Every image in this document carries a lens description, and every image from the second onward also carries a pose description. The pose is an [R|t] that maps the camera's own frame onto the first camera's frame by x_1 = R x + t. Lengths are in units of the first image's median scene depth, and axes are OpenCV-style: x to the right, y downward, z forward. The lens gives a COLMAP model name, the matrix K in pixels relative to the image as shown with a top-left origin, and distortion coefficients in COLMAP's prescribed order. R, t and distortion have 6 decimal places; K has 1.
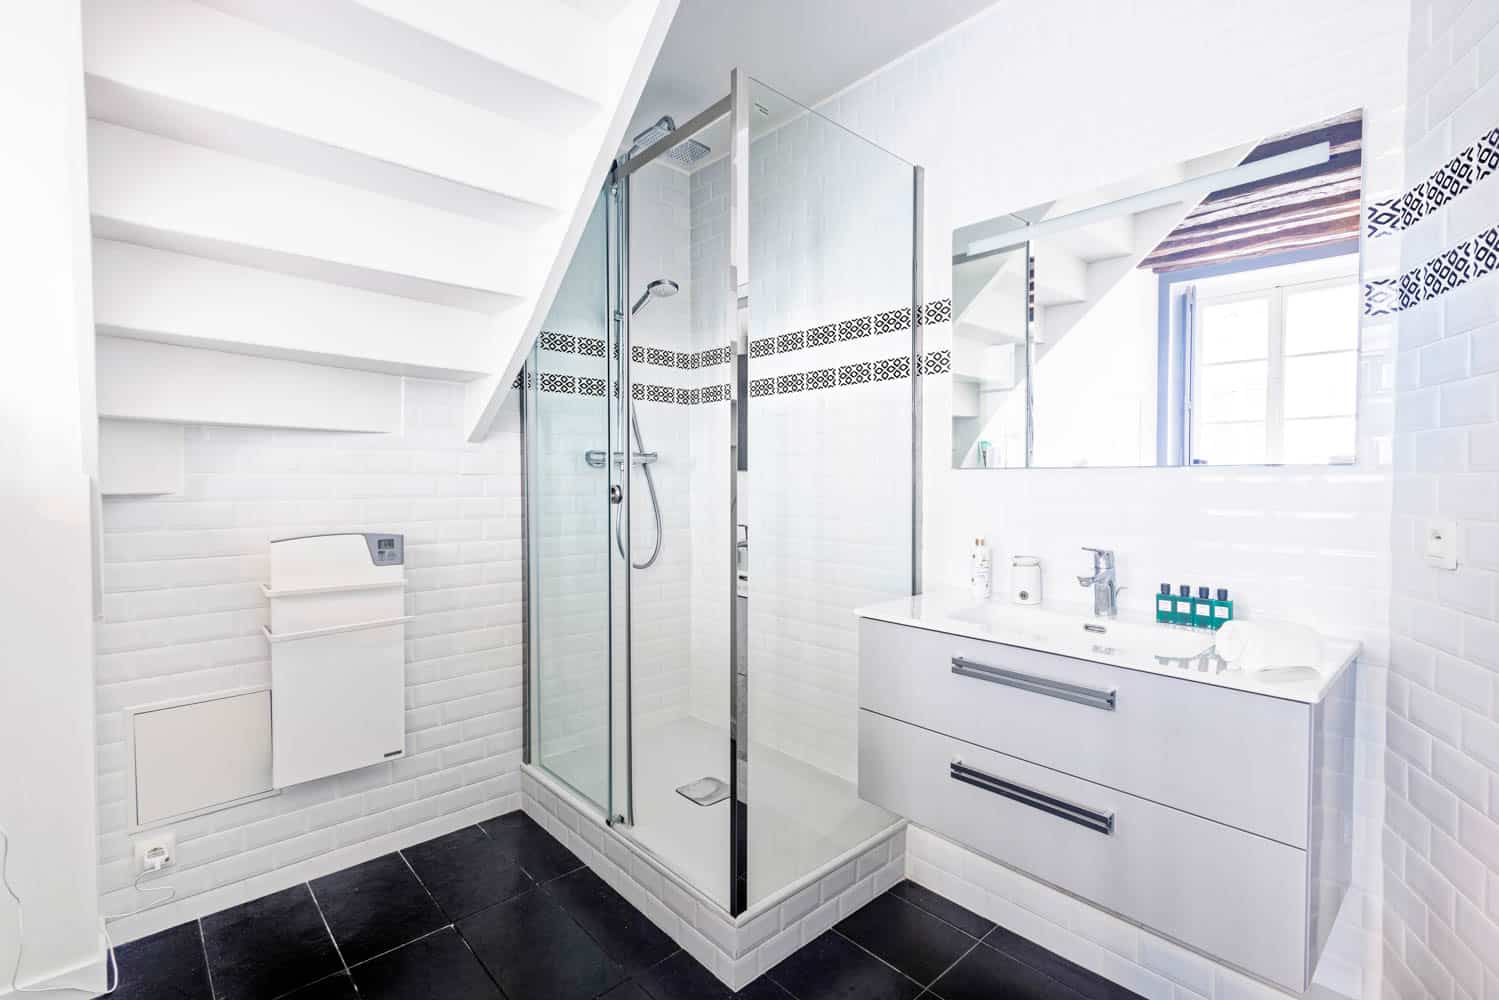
lens RADIAL K [[698.7, 0, 697.3], [0, 698.7, 498.5], [0, 0, 1]] dist [0.000639, 0.000321]
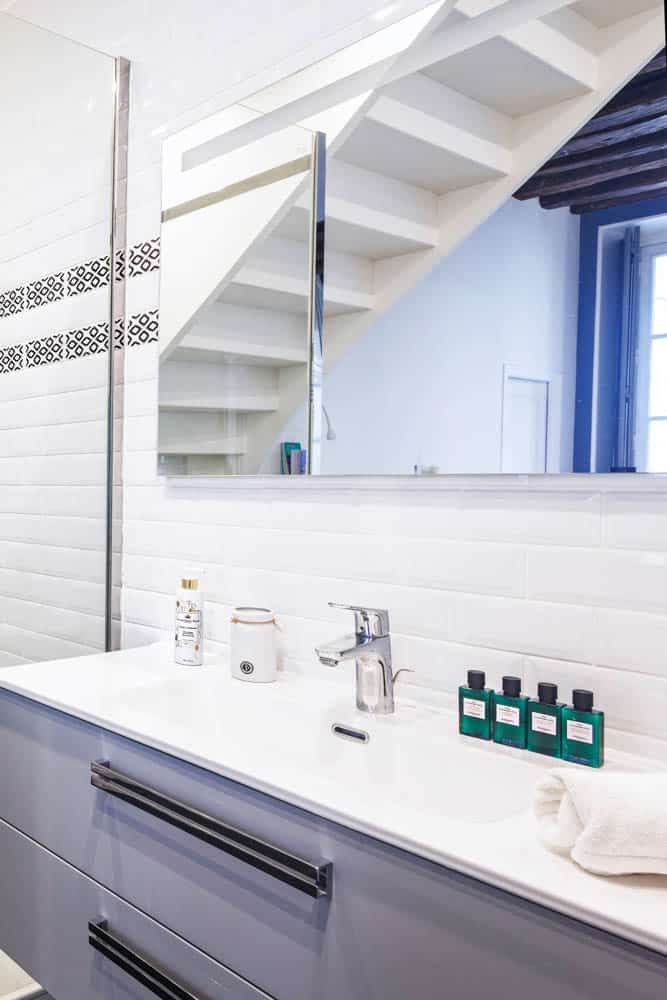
lens RADIAL K [[446.9, 0, 333.5], [0, 446.9, 500.0], [0, 0, 1]] dist [-0.000792, -0.000091]
pose [[0.972794, 0.014629, -0.231208, 0.638260], [-0.017600, 0.999787, -0.010793, -0.017409], [0.231001, 0.014568, 0.972844, 0.600695]]
